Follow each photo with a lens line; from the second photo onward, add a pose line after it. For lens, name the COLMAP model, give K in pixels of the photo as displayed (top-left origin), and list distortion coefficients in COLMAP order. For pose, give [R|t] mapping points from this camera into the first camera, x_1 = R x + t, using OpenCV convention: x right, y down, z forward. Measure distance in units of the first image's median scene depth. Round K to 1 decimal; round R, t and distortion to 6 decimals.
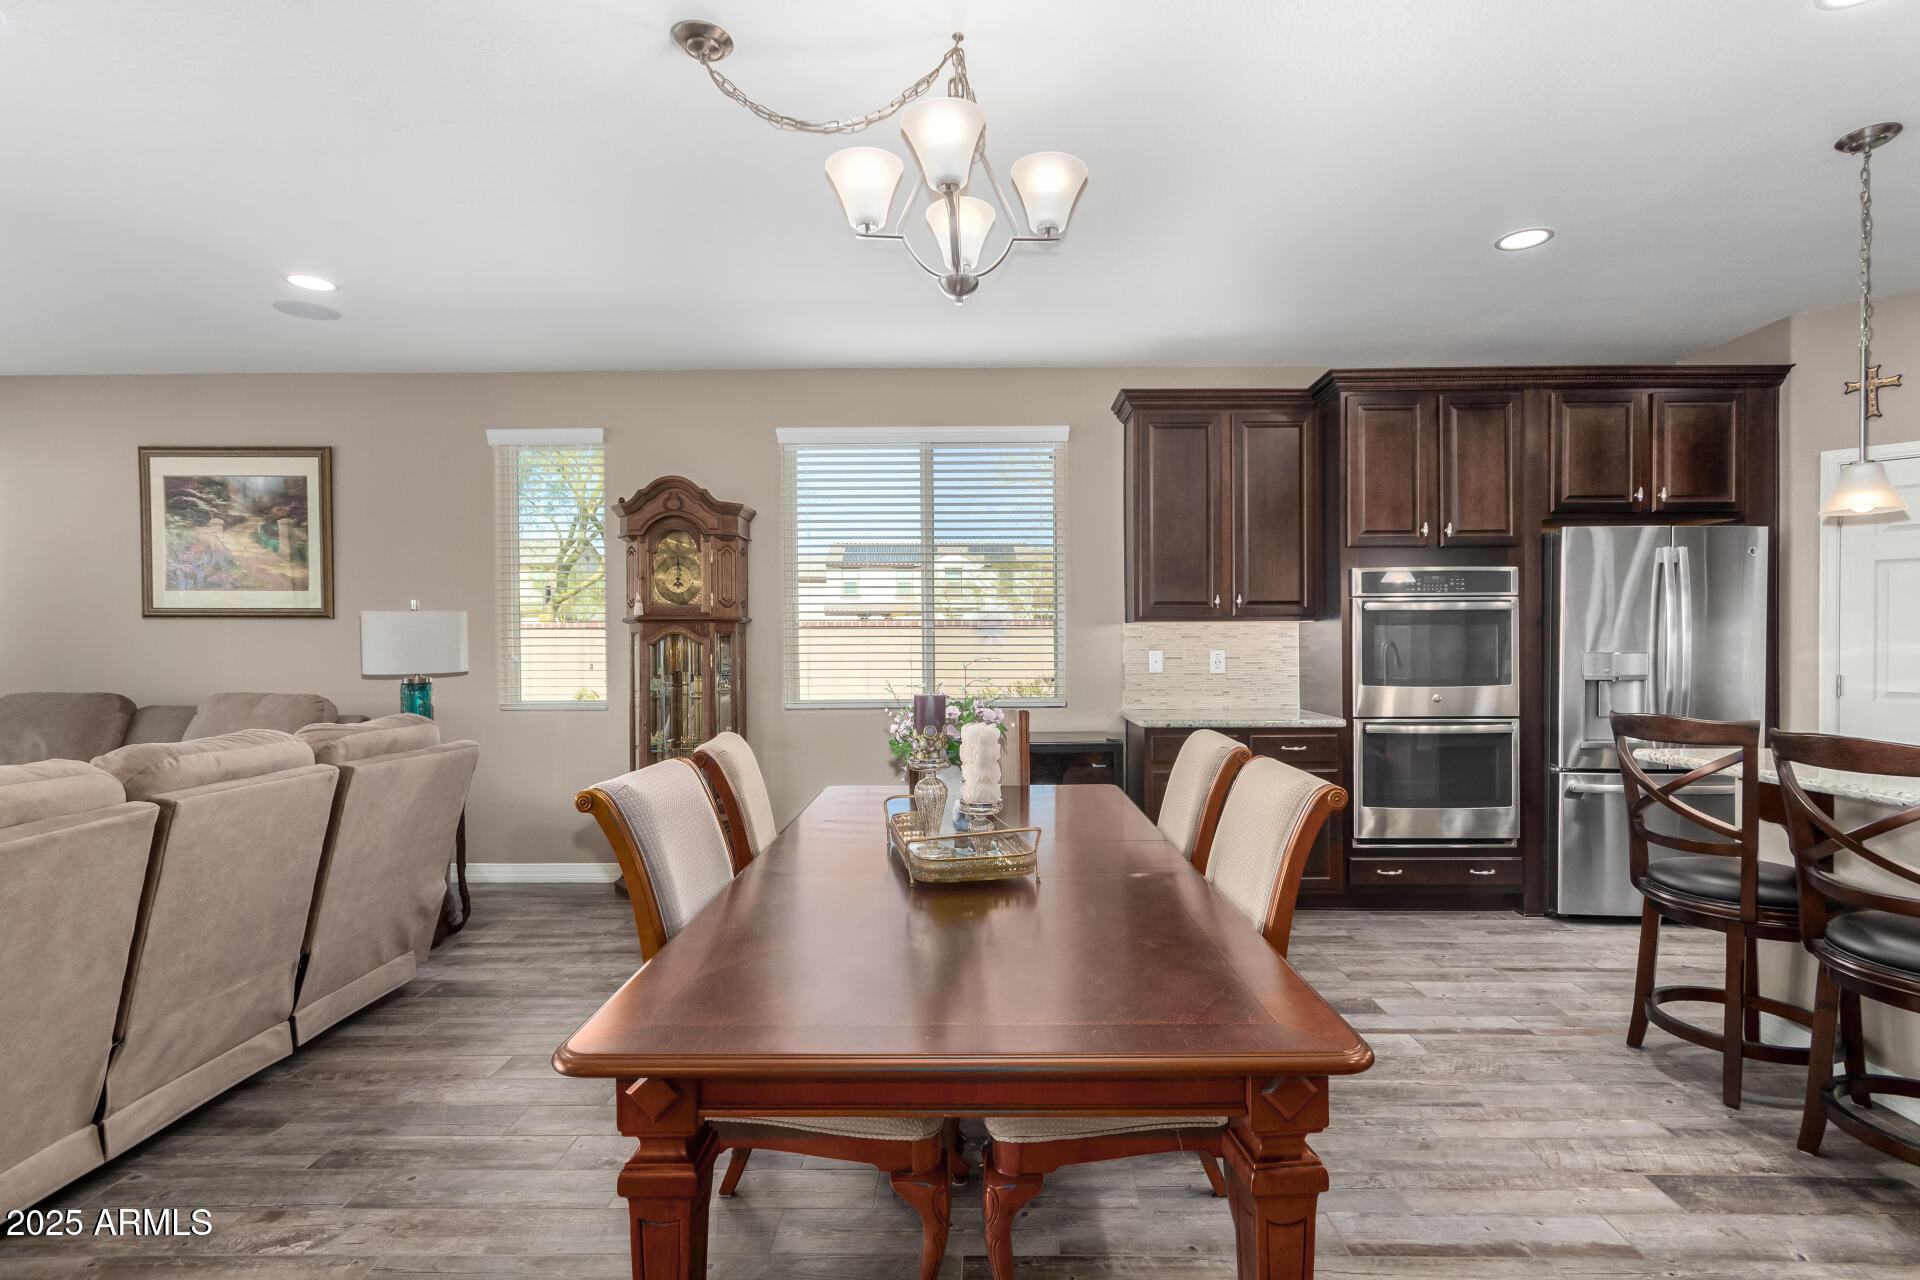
lens RADIAL K [[905.0, 0, 960.0], [0, 905.0, 651.2], [0, 0, 1]] dist [0.002366, 0.000856]
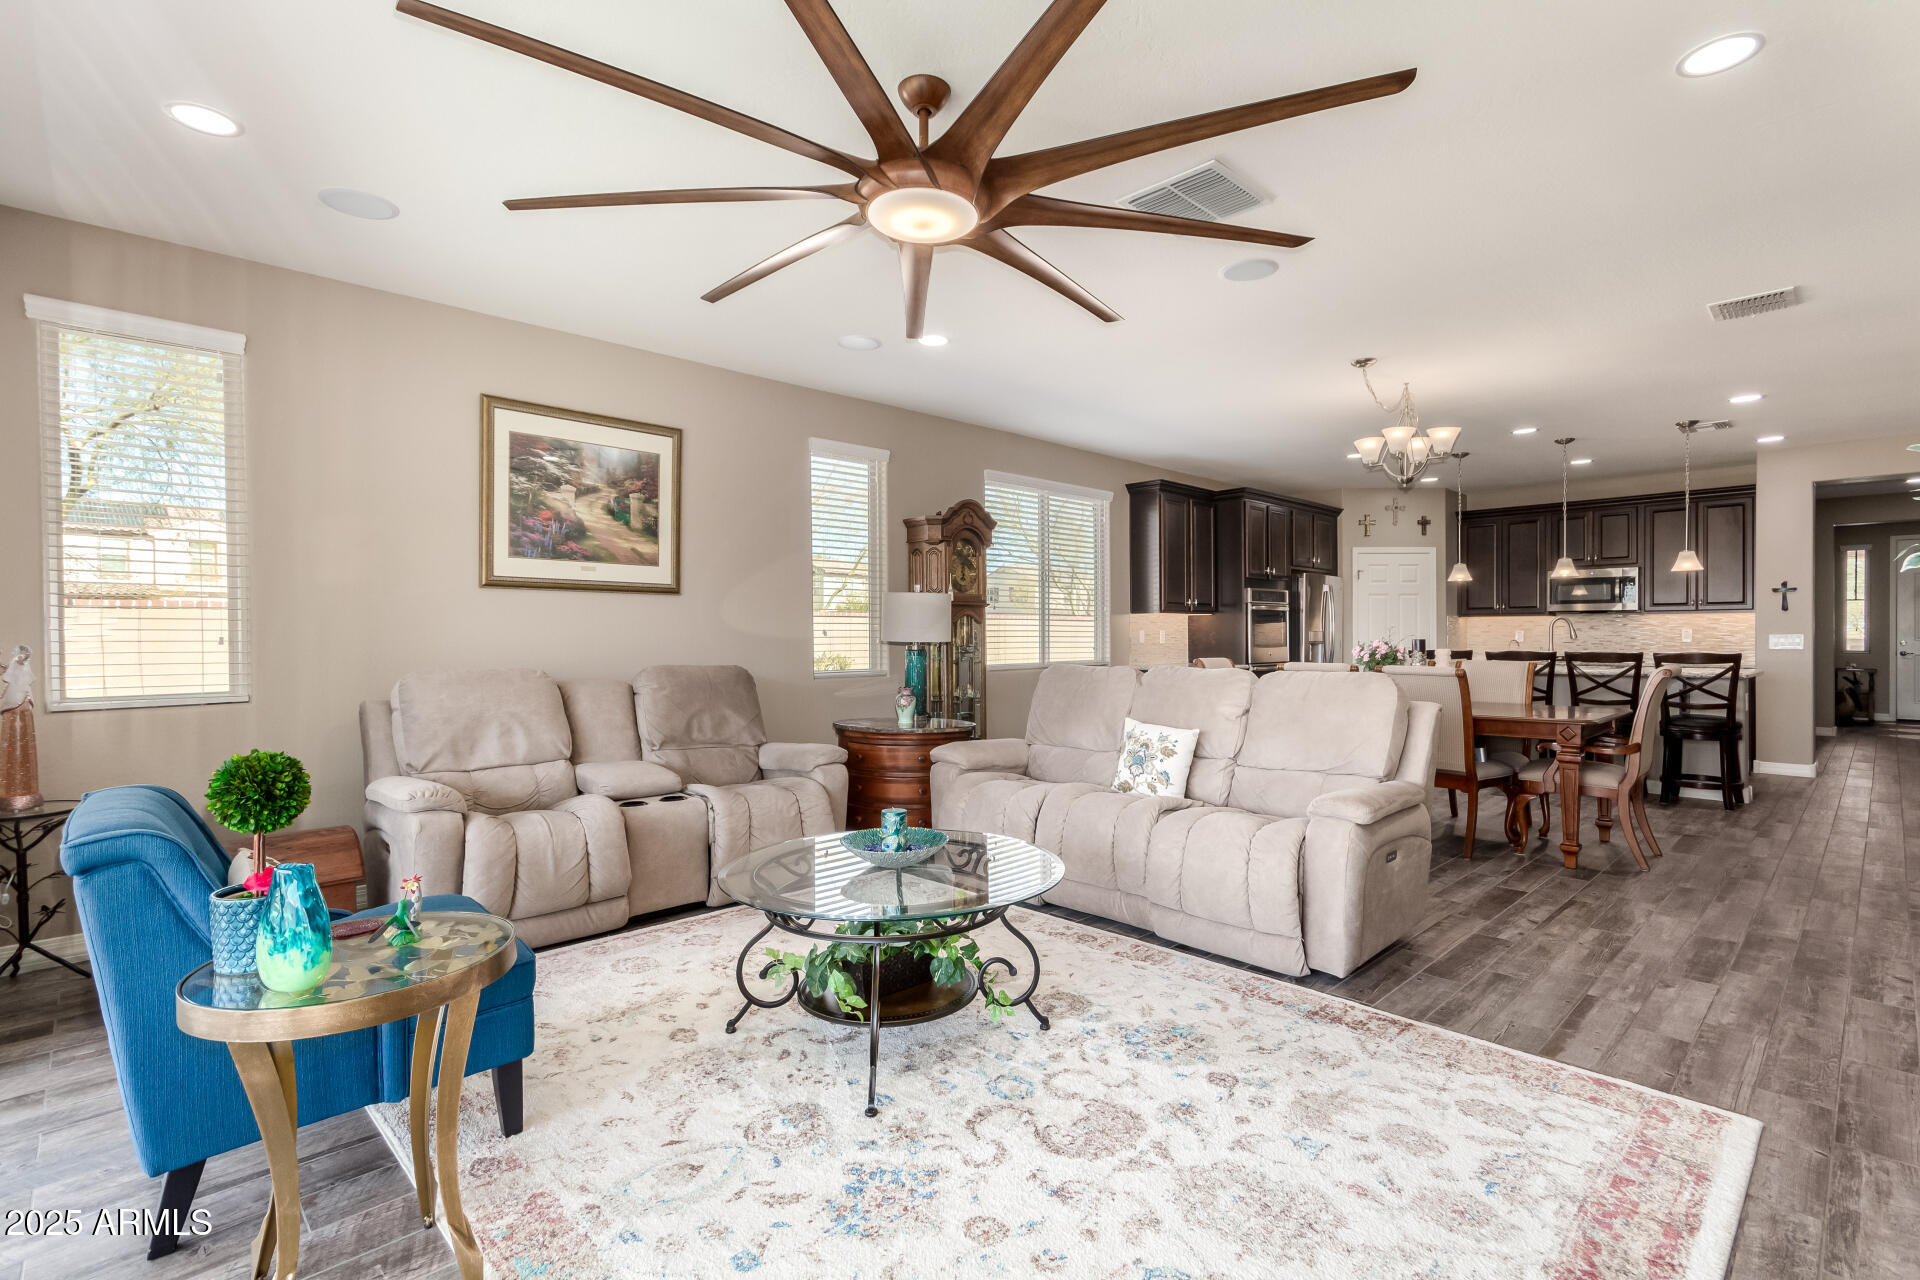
lens RADIAL K [[905.0, 0, 966.9], [0, 905.0, 640.8], [0, 0, 1]] dist [0.002366, 0.000856]
pose [[0.704827, -0.002338, 0.709375, -1.395782], [0.006532, 0.999974, -0.003195, 0.026260], [-0.709349, 0.006885, 0.704824, 0.041351]]
